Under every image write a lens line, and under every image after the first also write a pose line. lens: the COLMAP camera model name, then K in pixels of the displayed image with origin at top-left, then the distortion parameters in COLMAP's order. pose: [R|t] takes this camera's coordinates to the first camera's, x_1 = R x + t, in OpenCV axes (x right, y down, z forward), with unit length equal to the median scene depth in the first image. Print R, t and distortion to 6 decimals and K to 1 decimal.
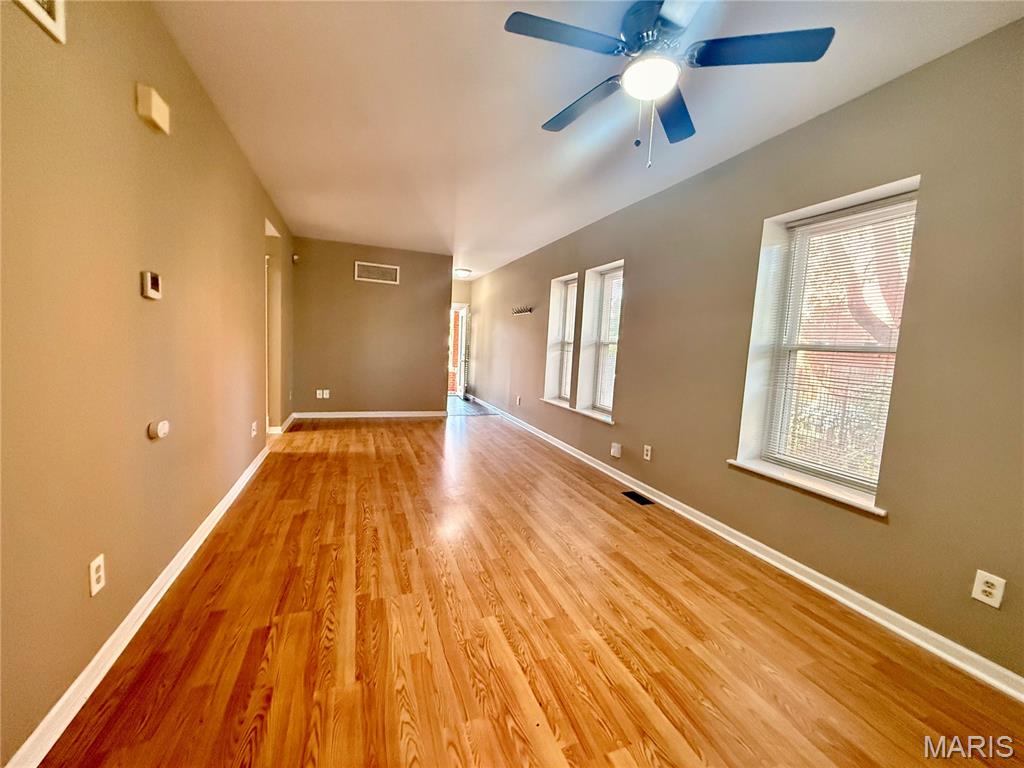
lens RADIAL K [[409.9, 0, 512.0], [0, 409.9, 384.0], [0, 0, 1]] dist [0.000031, 0.000009]
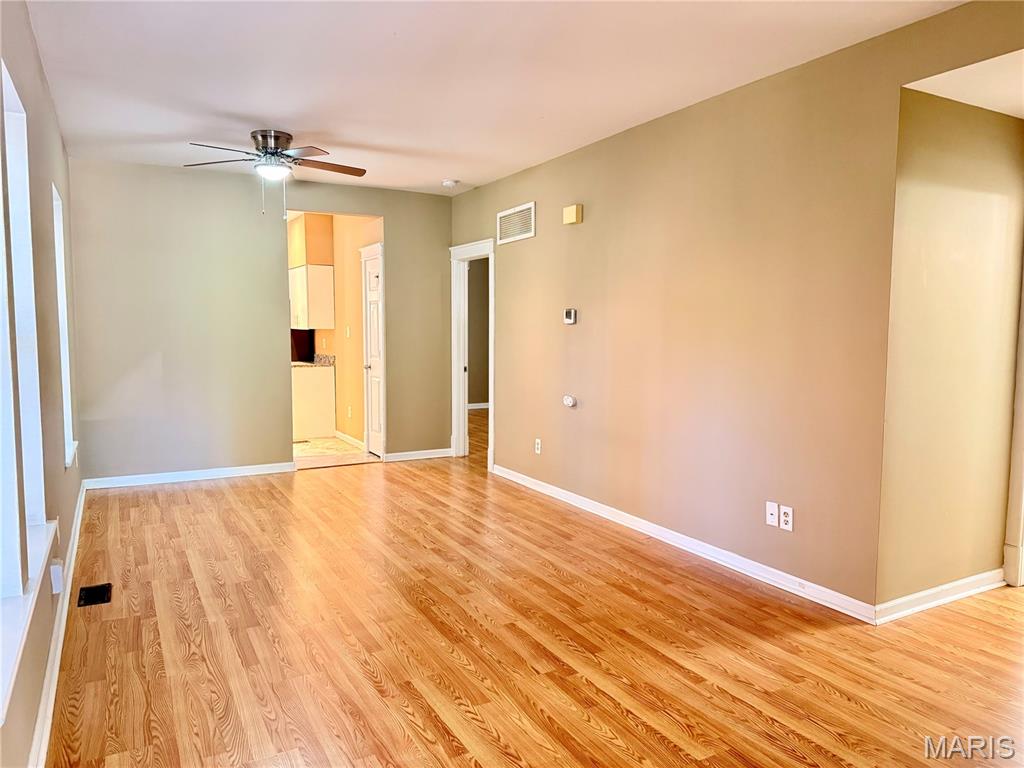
lens RADIAL K [[692.9, 0, 512.0], [0, 692.9, 384.0], [0, 0, 1]] dist [0.022664, -0.001510]
pose [[-0.987771, -0.049362, -0.147891, -0.118303], [-0.074592, 0.982574, 0.170247, -0.234791], [0.136911, 0.179196, -0.974240, 2.079109]]
